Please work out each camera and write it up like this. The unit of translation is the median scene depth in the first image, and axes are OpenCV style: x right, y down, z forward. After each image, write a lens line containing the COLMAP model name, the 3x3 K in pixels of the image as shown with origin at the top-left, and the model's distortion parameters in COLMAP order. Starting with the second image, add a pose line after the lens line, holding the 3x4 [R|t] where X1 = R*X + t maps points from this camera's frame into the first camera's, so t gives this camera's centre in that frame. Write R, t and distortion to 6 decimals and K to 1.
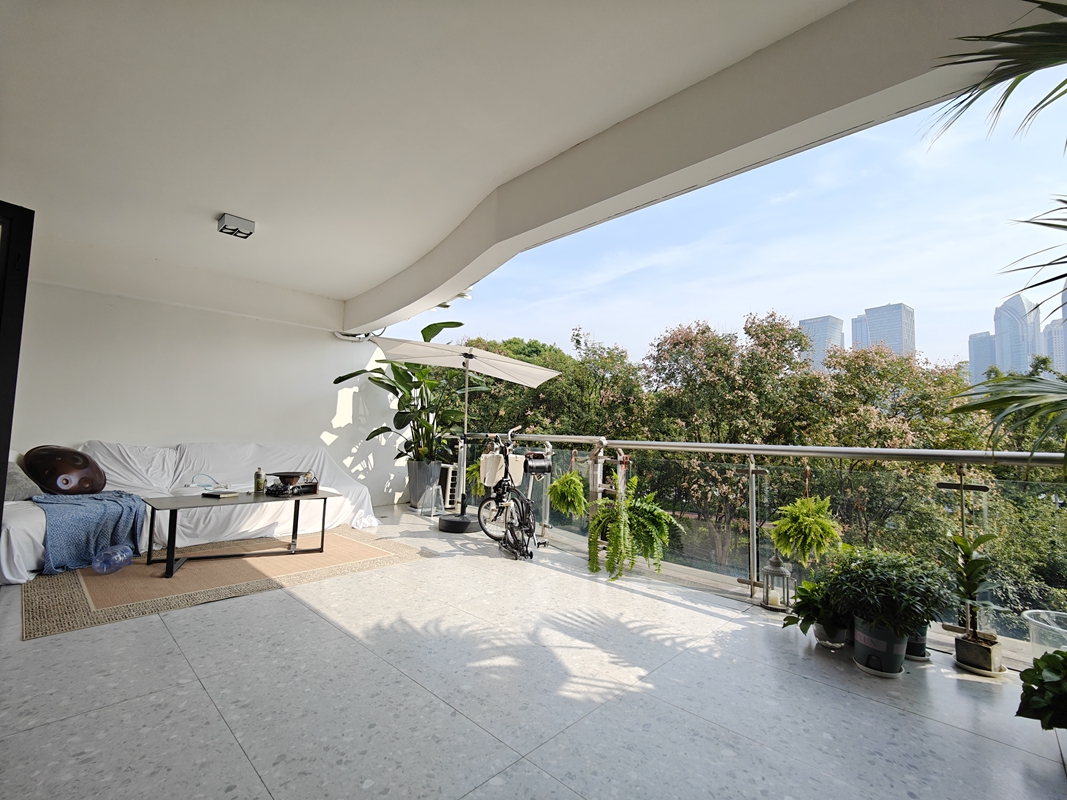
lens RADIAL K [[463.6, 0, 533.5], [0, 463.6, 400.0], [0, 0, 1]] dist [0.018890, -0.014556]
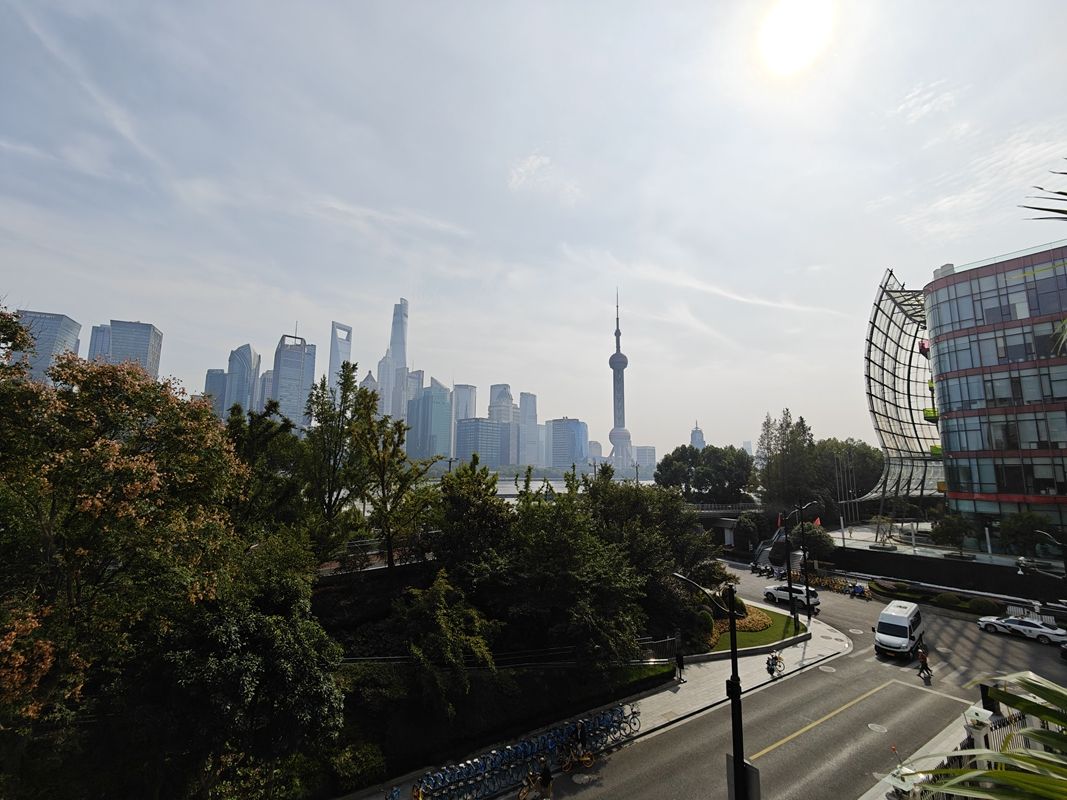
lens RADIAL K [[463.6, 0, 533.5], [0, 463.6, 400.0], [0, 0, 1]] dist [0.018890, -0.014556]
pose [[0.188556, 0.122631, 0.974376, 0.077189], [-0.073570, 0.991149, -0.110505, -0.014618], [-0.979303, -0.050848, 0.195909, 0.137335]]
